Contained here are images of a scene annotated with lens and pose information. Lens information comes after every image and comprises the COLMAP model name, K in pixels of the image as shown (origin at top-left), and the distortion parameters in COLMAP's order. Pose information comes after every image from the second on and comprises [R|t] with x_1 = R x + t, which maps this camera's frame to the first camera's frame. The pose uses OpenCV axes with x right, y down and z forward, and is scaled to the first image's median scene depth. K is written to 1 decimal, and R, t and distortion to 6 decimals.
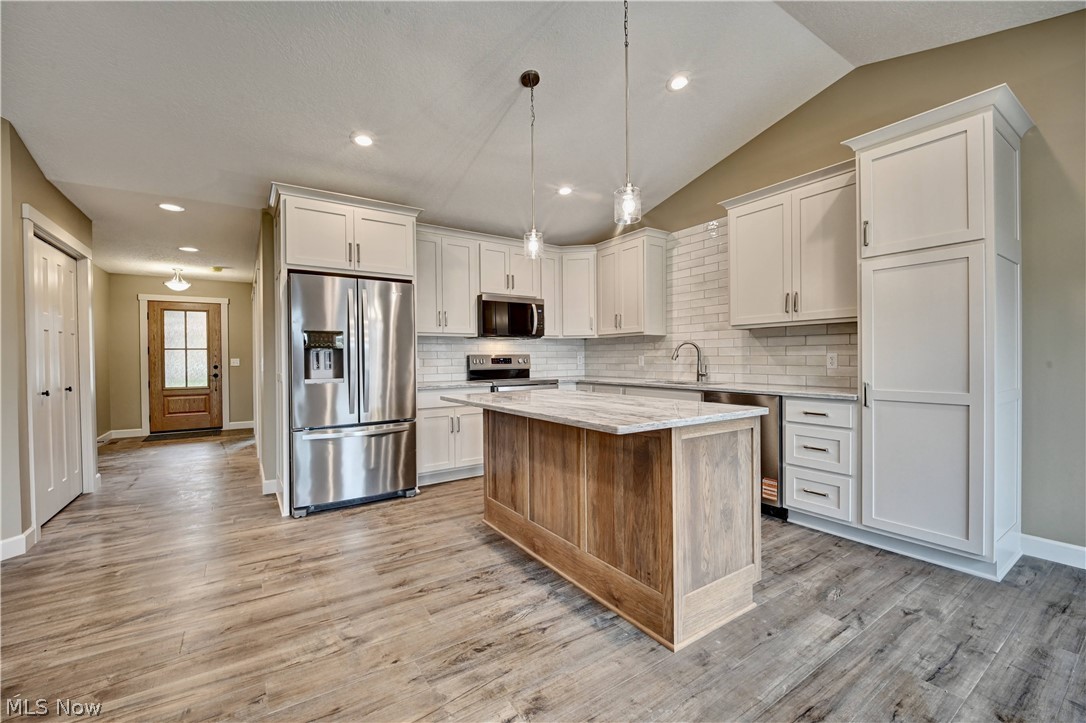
lens RADIAL K [[447.1, 0, 535.6], [0, 447.1, 360.1], [0, 0, 1]] dist [-0.009814, -0.001471]
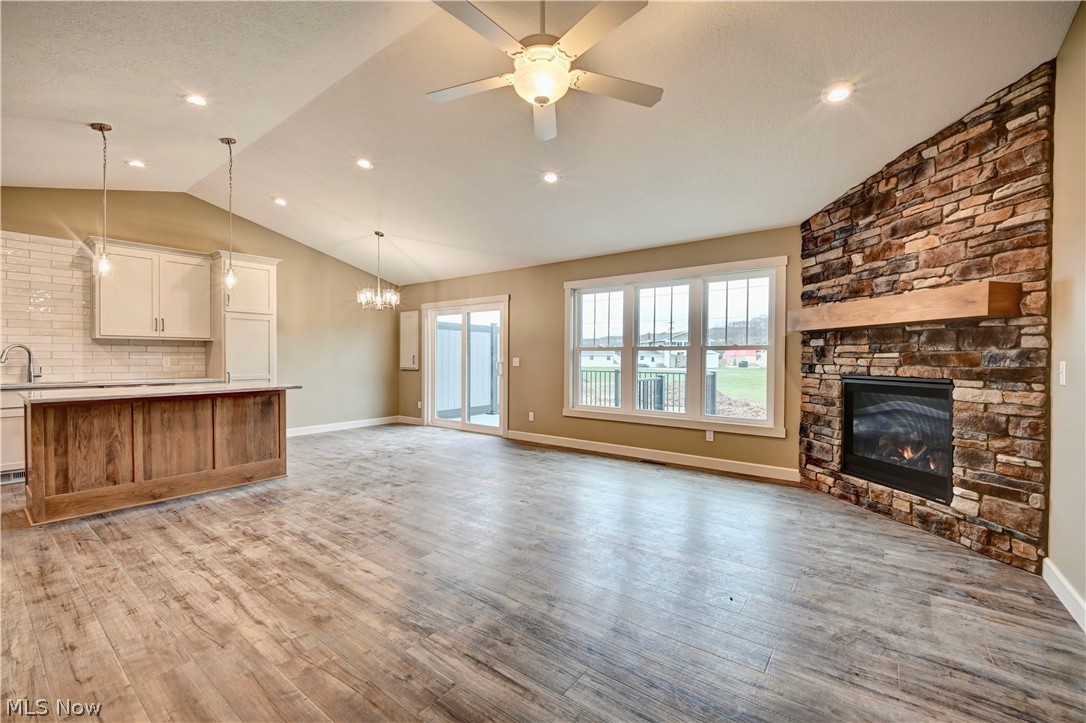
lens RADIAL K [[447.1, 0, 547.2], [0, 447.1, 362.2], [0, 0, 1]] dist [-0.009814, -0.001471]
pose [[-0.336380, -0.004258, 0.941717, -1.575901], [0.001639, 0.999986, 0.005107, -0.004628], [-0.941725, 0.003261, -0.336368, 0.279629]]
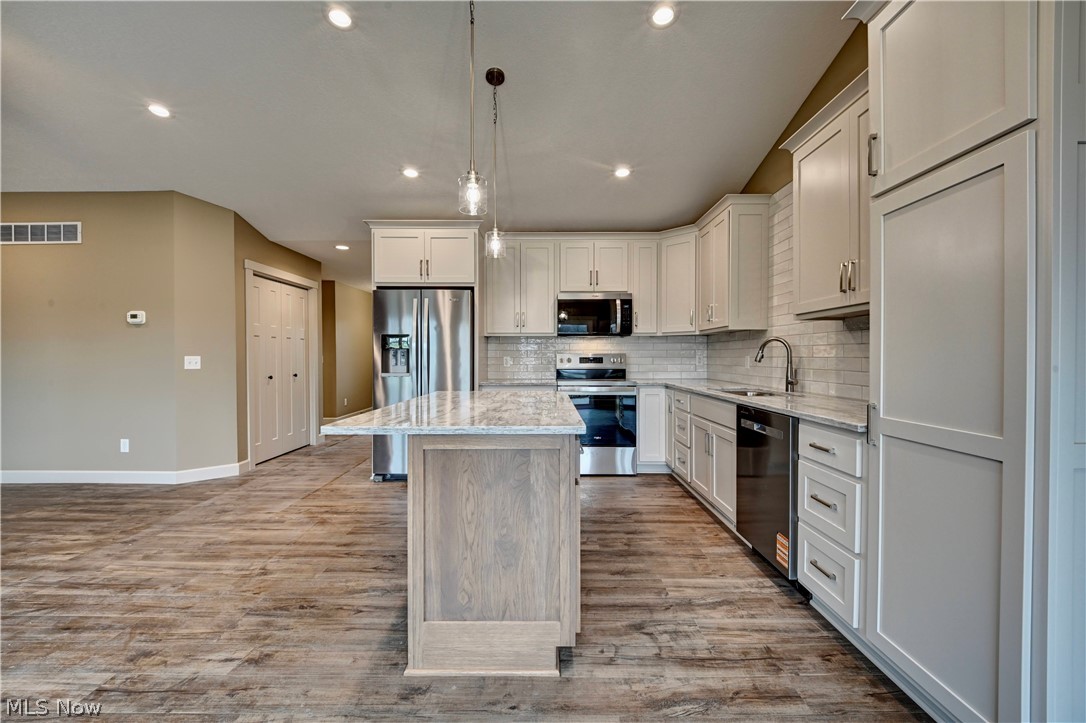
lens RADIAL K [[447.1, 0, 536.8], [0, 447.1, 361.5], [0, 0, 1]] dist [-0.009814, -0.001471]
pose [[0.831183, 0.012980, -0.555848, 0.637726], [-0.008779, 0.999909, 0.010222, -0.007926], [0.555930, -0.003617, 0.831221, 0.231031]]
